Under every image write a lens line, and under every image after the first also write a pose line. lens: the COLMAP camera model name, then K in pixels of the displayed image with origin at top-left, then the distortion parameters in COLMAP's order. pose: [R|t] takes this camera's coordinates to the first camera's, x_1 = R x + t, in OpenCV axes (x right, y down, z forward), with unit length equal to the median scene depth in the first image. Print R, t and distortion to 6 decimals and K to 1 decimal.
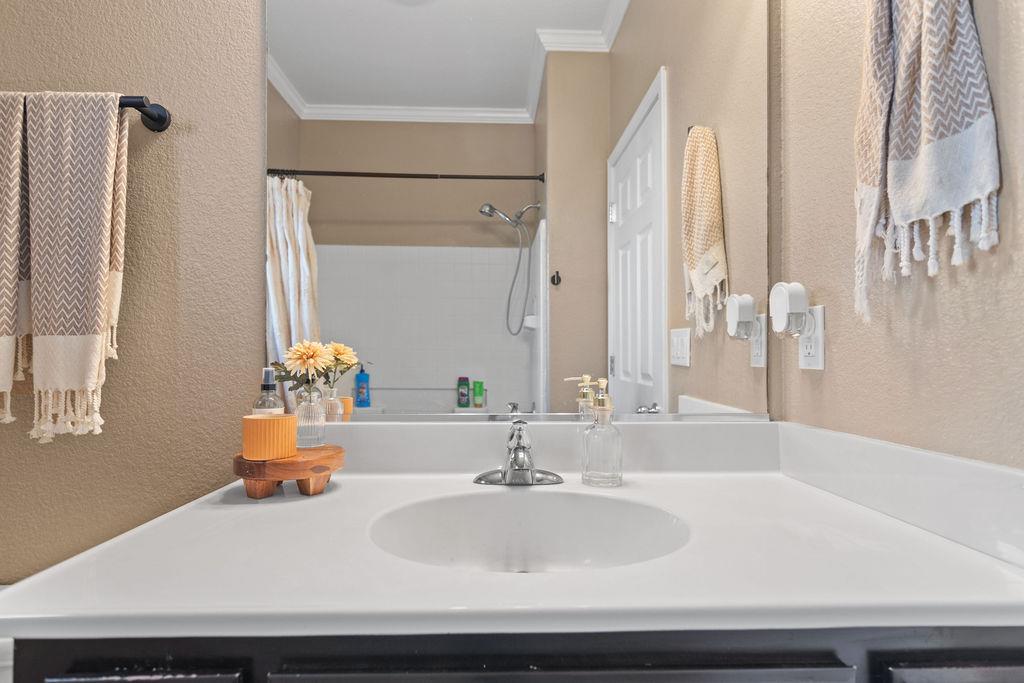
lens RADIAL K [[521.9, 0, 514.6], [0, 521.9, 349.7], [0, 0, 1]] dist [0.000608, -0.000380]
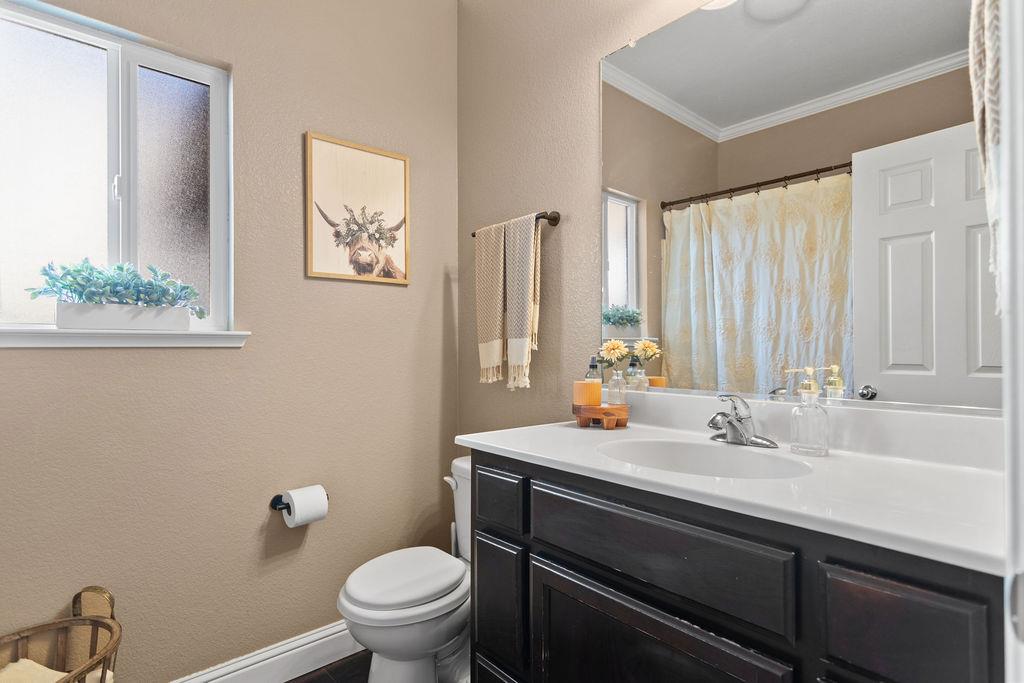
lens RADIAL K [[521.9, 0, 509.6], [0, 521.9, 343.0], [0, 0, 1]] dist [0.000608, -0.000380]
pose [[0.633988, -0.008768, -0.773293, 0.686849], [0.008854, 0.999952, -0.004079, -0.001775], [0.773292, -0.004261, 0.634036, -0.312306]]
